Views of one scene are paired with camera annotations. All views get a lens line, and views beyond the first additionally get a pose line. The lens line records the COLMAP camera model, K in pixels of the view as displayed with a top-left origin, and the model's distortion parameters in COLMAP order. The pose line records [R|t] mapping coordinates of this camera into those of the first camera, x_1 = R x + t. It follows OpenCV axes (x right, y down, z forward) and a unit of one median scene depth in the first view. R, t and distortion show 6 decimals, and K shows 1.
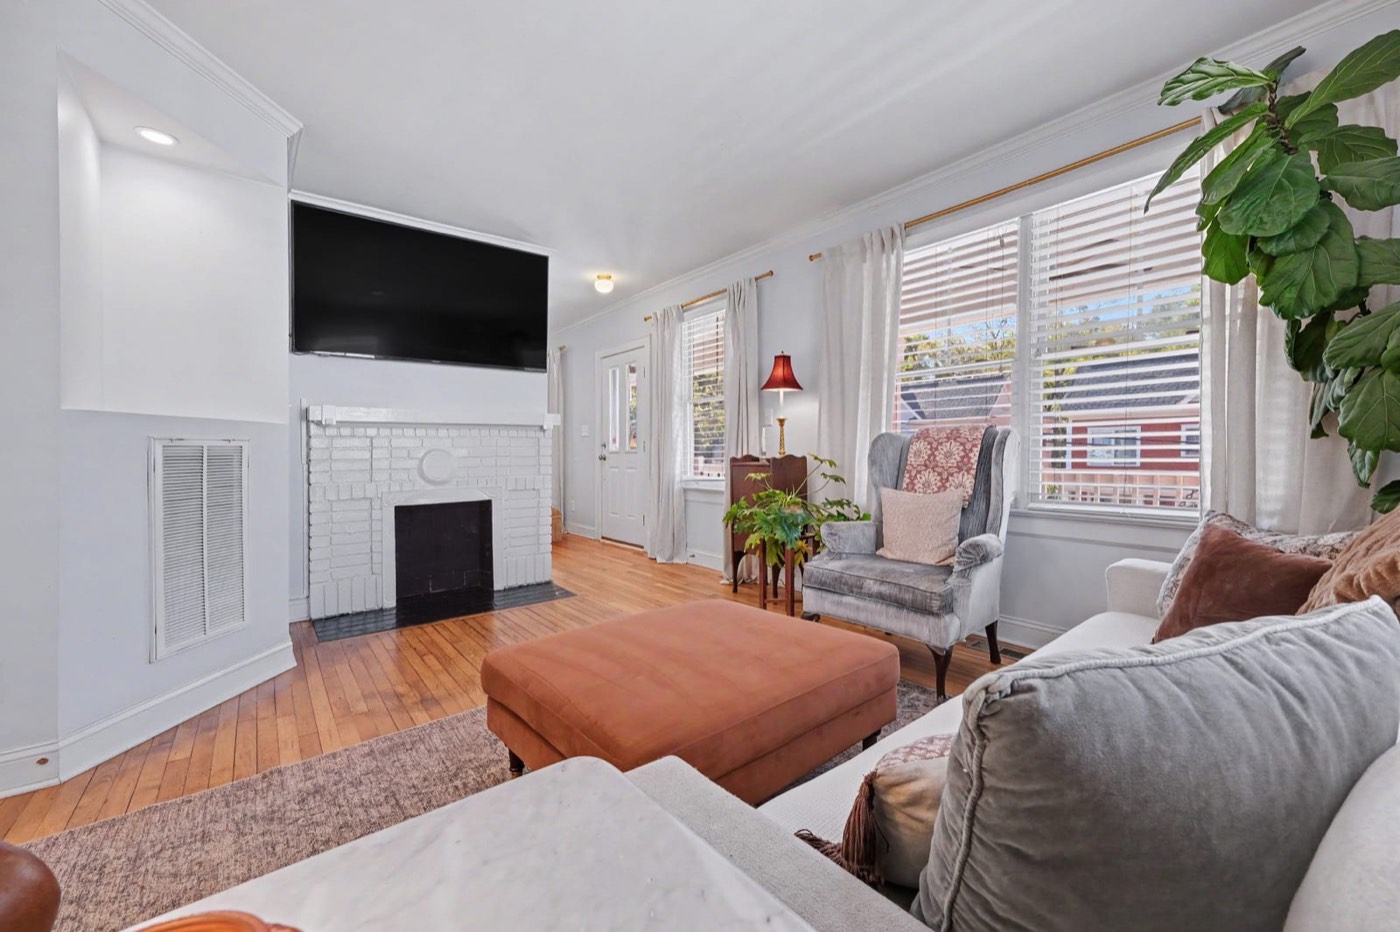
lens RADIAL K [[566.0, 0, 707.2], [0, 566.0, 463.0], [0, 0, 1]] dist [0.010912, -0.000071]
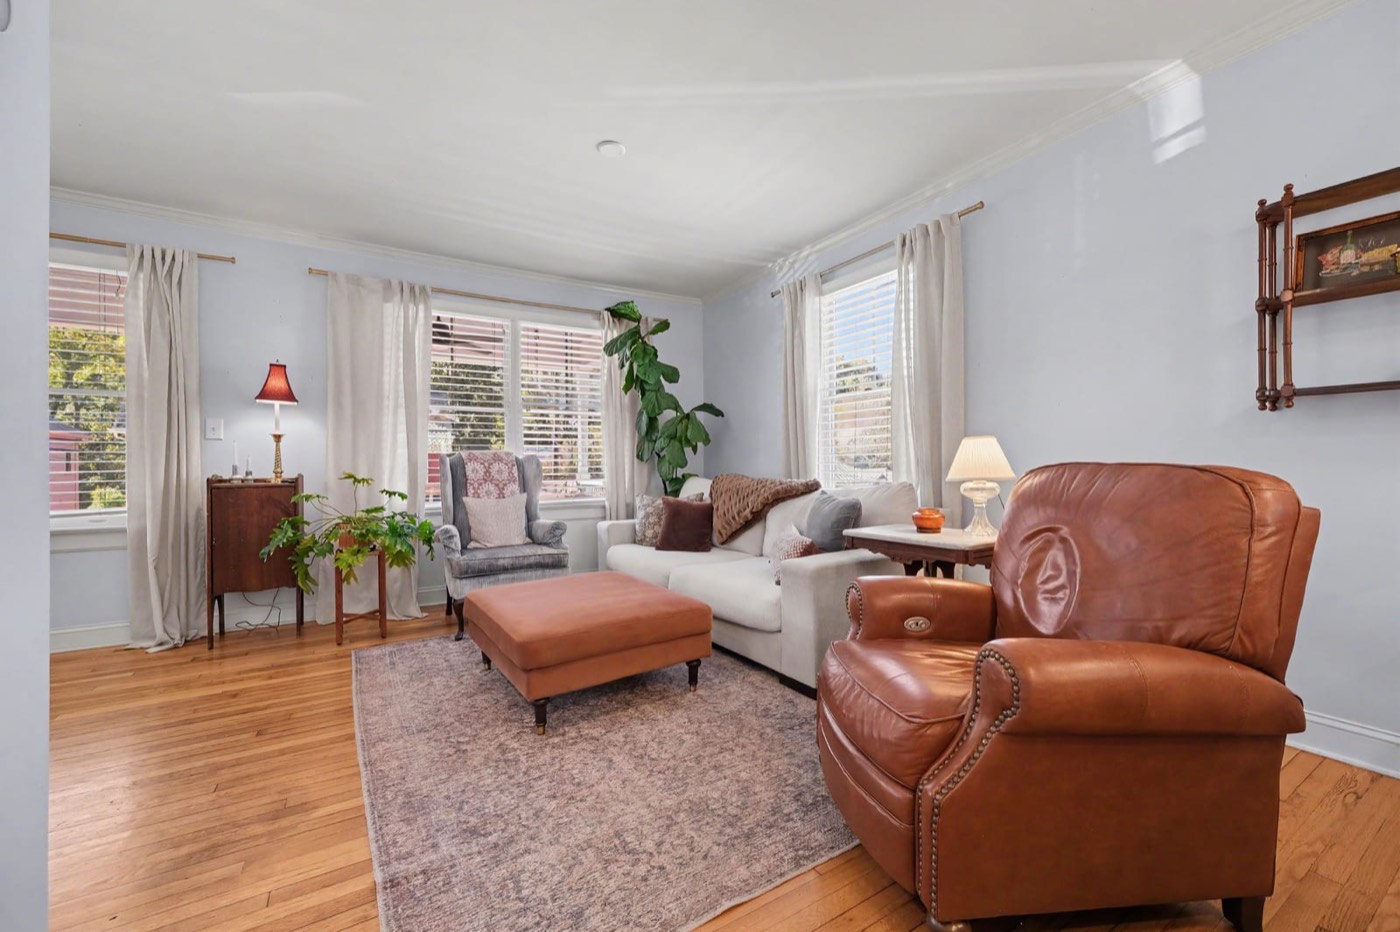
lens RADIAL K [[566.0, 0, 702.0], [0, 566.0, 468.6], [0, 0, 1]] dist [0.010912, -0.000071]
pose [[0.129965, -0.004620, 0.991508, -1.014081], [0.021978, 0.999757, 0.001778, -0.014523], [-0.991275, 0.021560, 0.130035, 0.311718]]
